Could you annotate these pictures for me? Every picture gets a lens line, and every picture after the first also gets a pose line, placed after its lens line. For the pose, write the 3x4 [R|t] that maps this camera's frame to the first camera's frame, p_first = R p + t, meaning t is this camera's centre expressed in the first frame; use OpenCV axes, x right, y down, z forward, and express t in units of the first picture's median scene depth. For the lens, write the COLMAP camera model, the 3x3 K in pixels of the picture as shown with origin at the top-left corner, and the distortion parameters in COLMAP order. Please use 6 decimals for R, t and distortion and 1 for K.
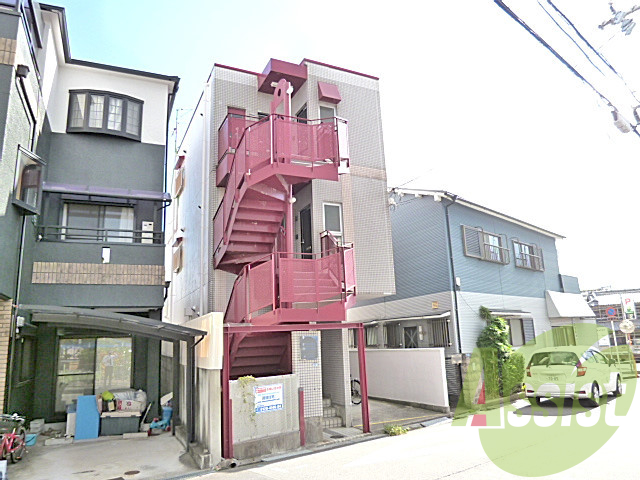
lens RADIAL K [[460.8, 0, 320.0], [0, 460.8, 240.0], [0, 0, 1]] dist [-0.039079, 0.004523]
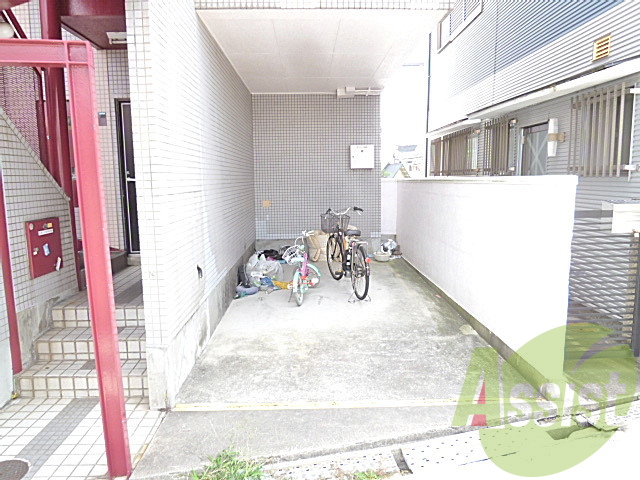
lens RADIAL K [[460.8, 0, 320.0], [0, 460.8, 240.0], [0, 0, 1]] dist [-0.039079, 0.004523]
pose [[0.909520, 0.086319, -0.406599, 0.232275], [0.065127, 0.936524, 0.344503, 0.159887], [0.410527, -0.339813, 0.846165, 0.664149]]
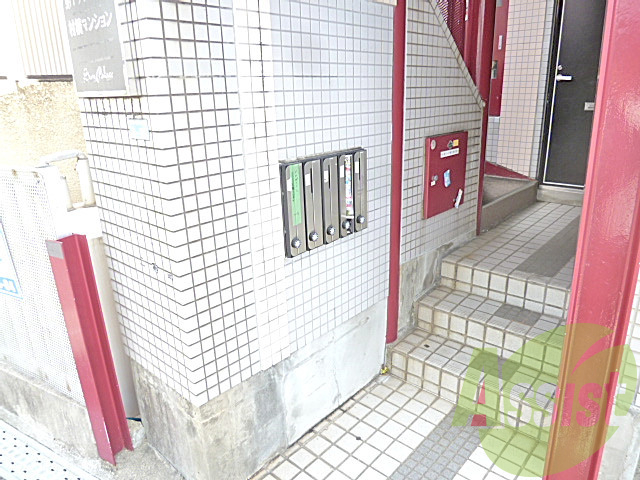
lens RADIAL K [[460.8, 0, 320.0], [0, 460.8, 240.0], [0, 0, 1]] dist [-0.039079, 0.004523]
pose [[0.363060, 0.320304, -0.874981, 0.120353], [0.213470, 0.885487, 0.412726, 0.182578], [0.906983, -0.336626, 0.253110, 0.725014]]
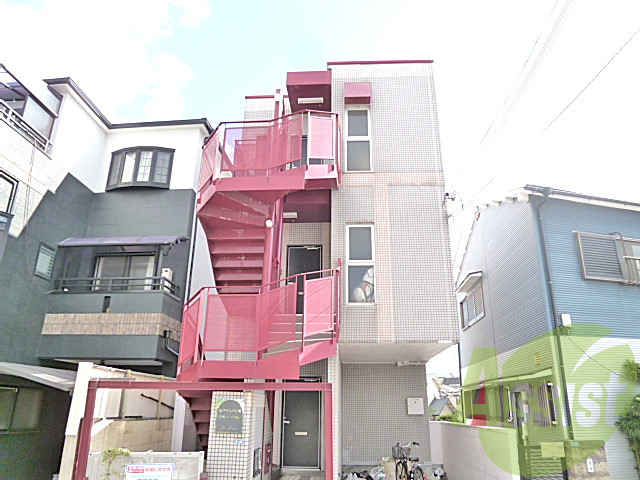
lens RADIAL K [[460.8, 0, 320.0], [0, 460.8, 240.0], [0, 0, 1]] dist [-0.039079, 0.004523]
pose [[0.868572, -0.121701, -0.480387, 0.345945], [0.062322, 0.988505, -0.137745, 0.049974], [0.491628, 0.089703, 0.866173, 0.305730]]
